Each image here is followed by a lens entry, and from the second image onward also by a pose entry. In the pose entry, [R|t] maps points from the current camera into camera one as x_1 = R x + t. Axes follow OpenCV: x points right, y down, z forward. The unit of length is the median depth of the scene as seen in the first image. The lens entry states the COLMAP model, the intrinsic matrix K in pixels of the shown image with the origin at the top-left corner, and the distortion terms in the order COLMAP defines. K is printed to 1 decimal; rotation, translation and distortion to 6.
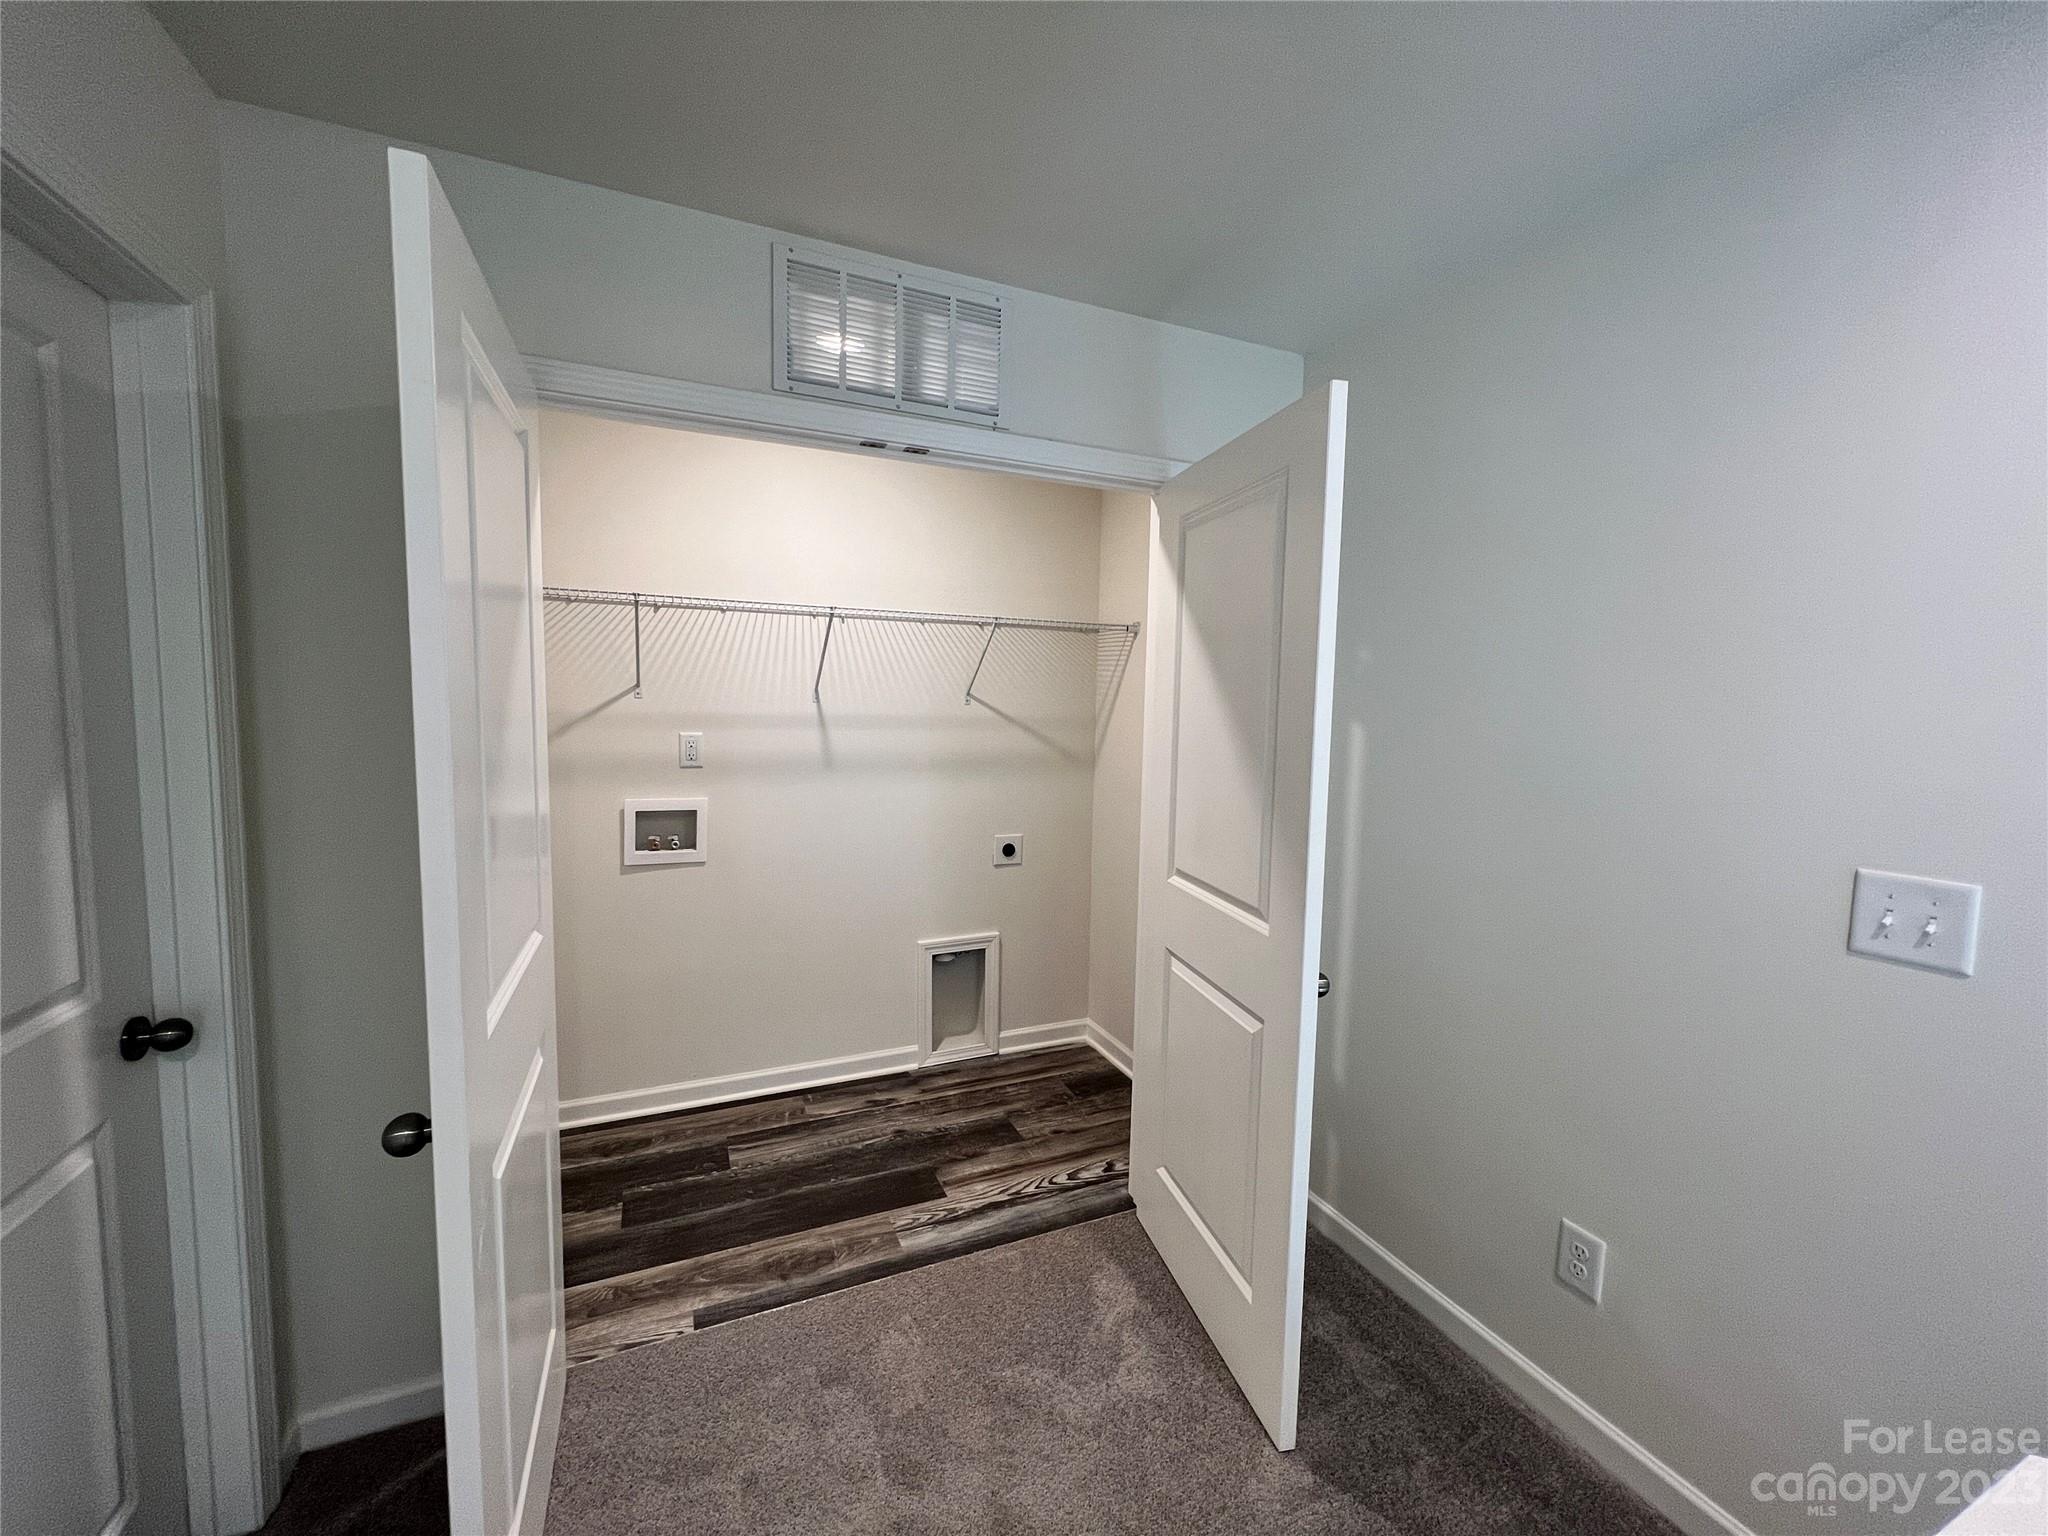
lens RADIAL K [[817.3, 0, 1013.6], [0, 817.3, 766.1], [0, 0, 1]] dist [0.004062, 0.000897]
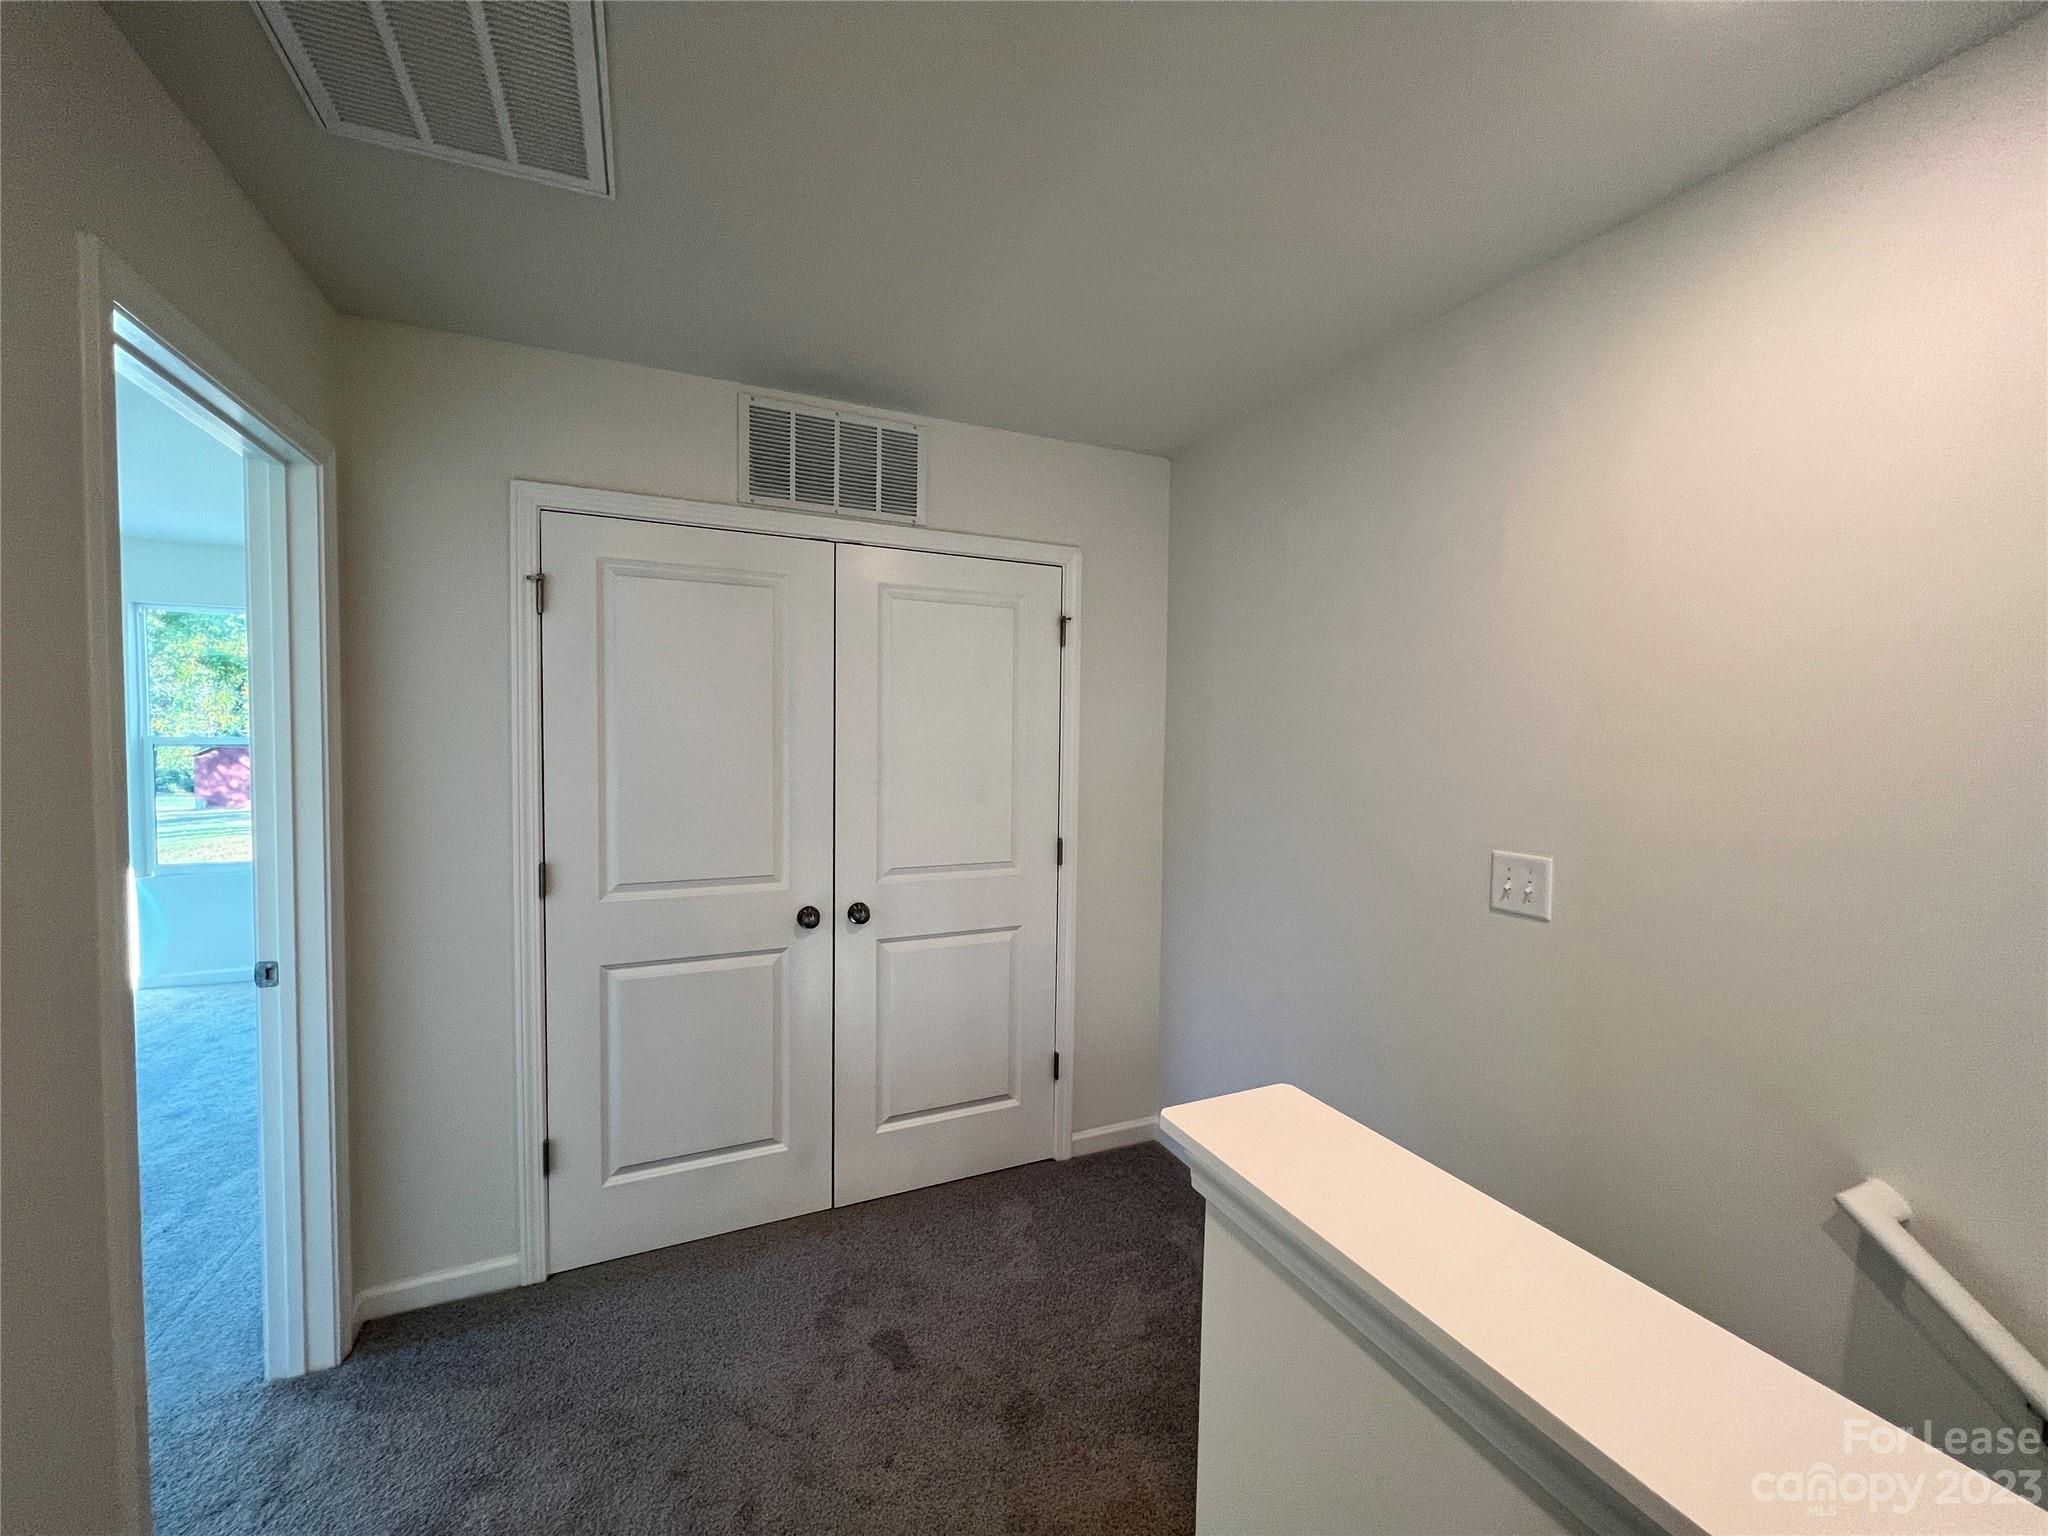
lens RADIAL K [[817.3, 0, 1015.4], [0, 817.3, 773.3], [0, 0, 1]] dist [0.004062, 0.000897]
pose [[0.999935, -0.006153, 0.009633, 0.158302], [0.006521, 0.999233, -0.038615, 0.034023], [-0.009388, 0.038675, 0.999208, -0.349914]]
